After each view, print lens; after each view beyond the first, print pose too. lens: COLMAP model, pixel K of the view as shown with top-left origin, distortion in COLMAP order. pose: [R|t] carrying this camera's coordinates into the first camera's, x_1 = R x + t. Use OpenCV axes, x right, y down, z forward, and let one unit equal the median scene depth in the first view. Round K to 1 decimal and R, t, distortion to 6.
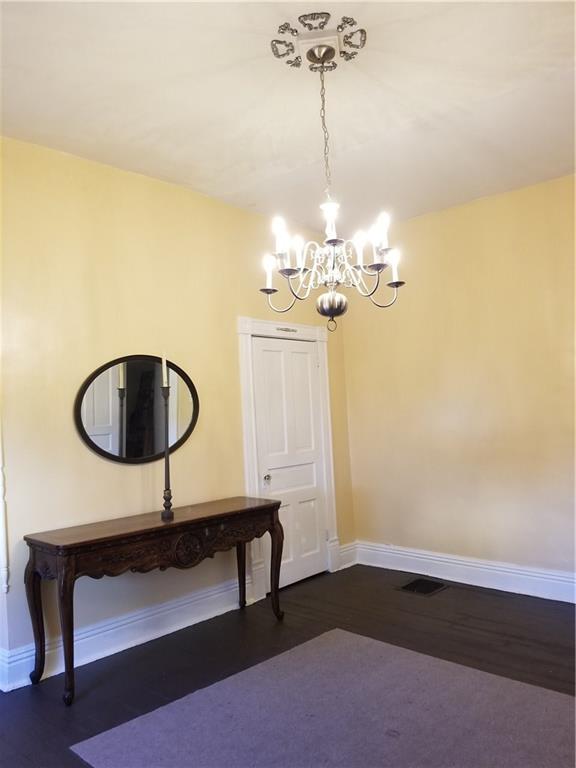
lens RADIAL K [[610.1, 0, 288.9], [0, 610.1, 389.1], [0, 0, 1]] dist [0.092407, -0.161314]
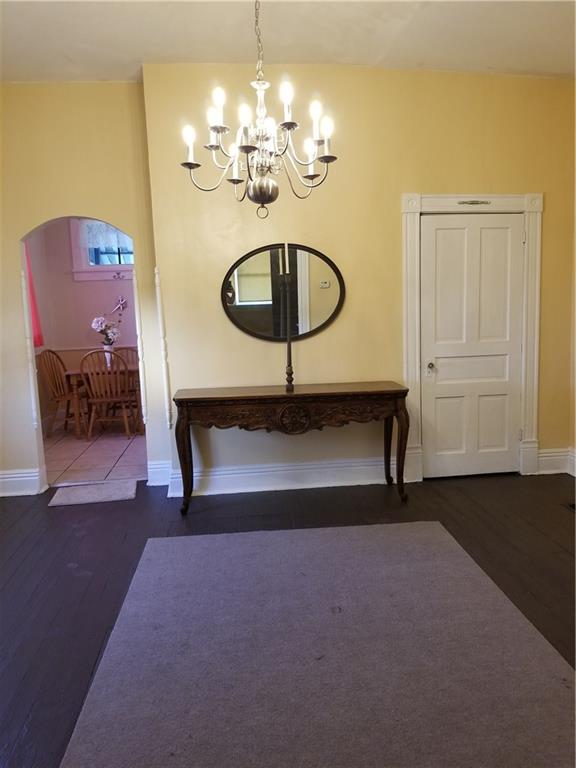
lens RADIAL K [[610.1, 0, 288.9], [0, 610.1, 389.1], [0, 0, 1]] dist [0.092407, -0.161314]
pose [[0.754706, 0.111499, -0.646520, 0.492566], [0.016303, 0.981961, 0.188380, -0.005607], [0.655861, -0.152712, 0.739274, 0.149559]]
